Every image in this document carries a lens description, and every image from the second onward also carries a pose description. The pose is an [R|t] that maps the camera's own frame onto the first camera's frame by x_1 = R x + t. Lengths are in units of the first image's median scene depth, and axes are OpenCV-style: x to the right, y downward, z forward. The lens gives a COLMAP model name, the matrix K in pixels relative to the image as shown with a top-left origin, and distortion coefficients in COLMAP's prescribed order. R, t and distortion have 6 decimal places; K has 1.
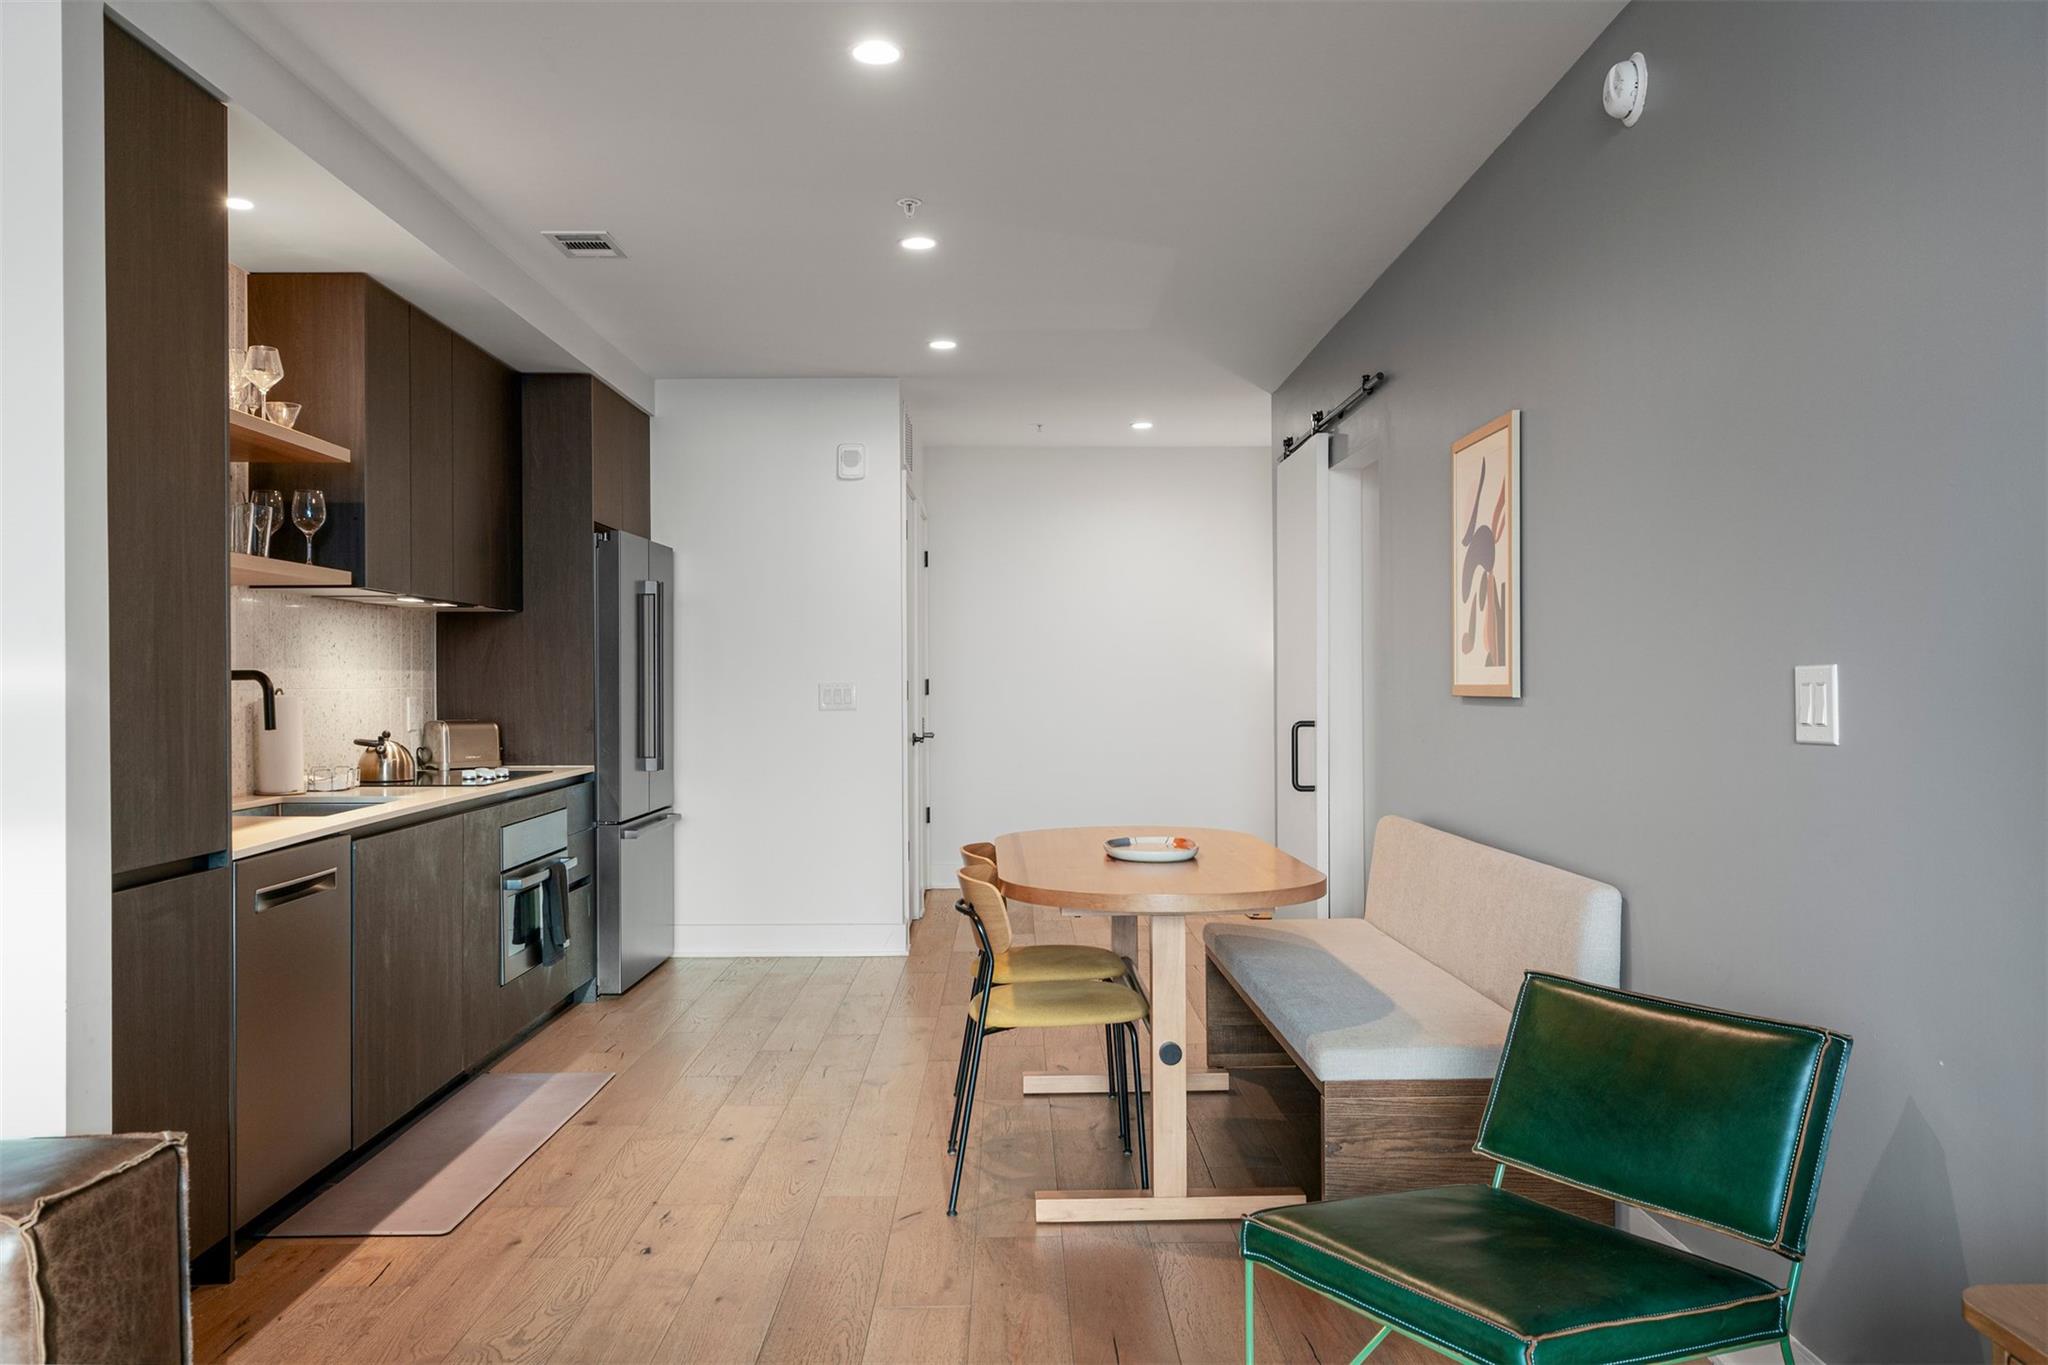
lens RADIAL K [[1625.2, 0, 1024.0], [0, 1625.2, 682.5], [0, 0, 1]] dist [0.000622, 0.003216]
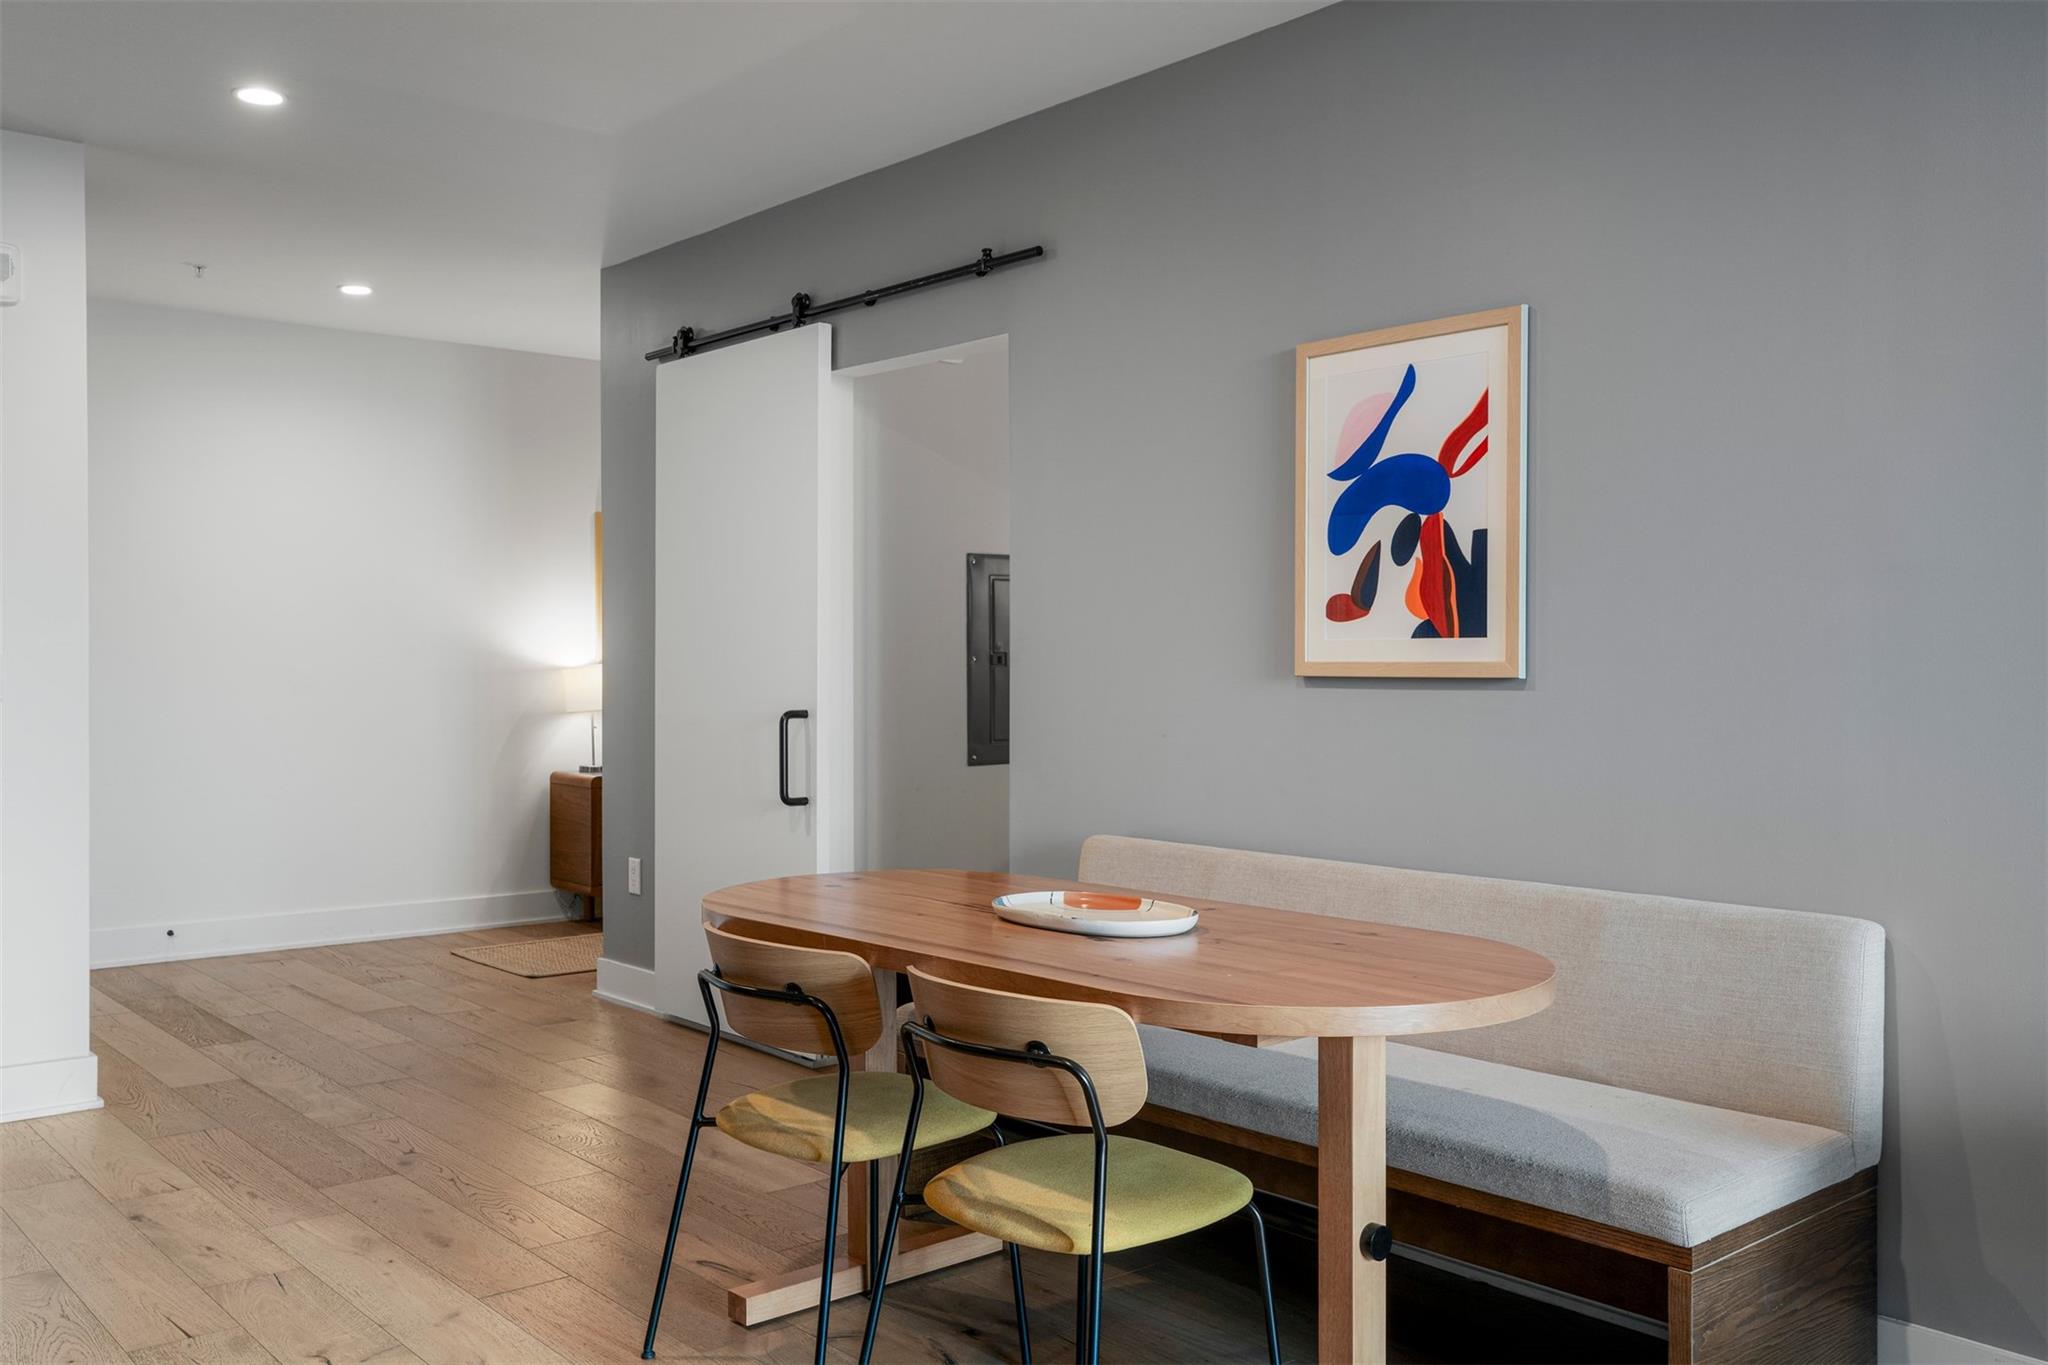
lens RADIAL K [[1736.4, 0, 1024.0], [0, 1736.4, 682.5], [0, 0, 1]] dist [-0.004686, -0.000633]
pose [[0.764954, -0.000780, 0.644085, -0.302005], [-0.006175, 0.999944, 0.008545, 0.004165], [-0.644056, -0.010514, 0.764906, 0.389016]]
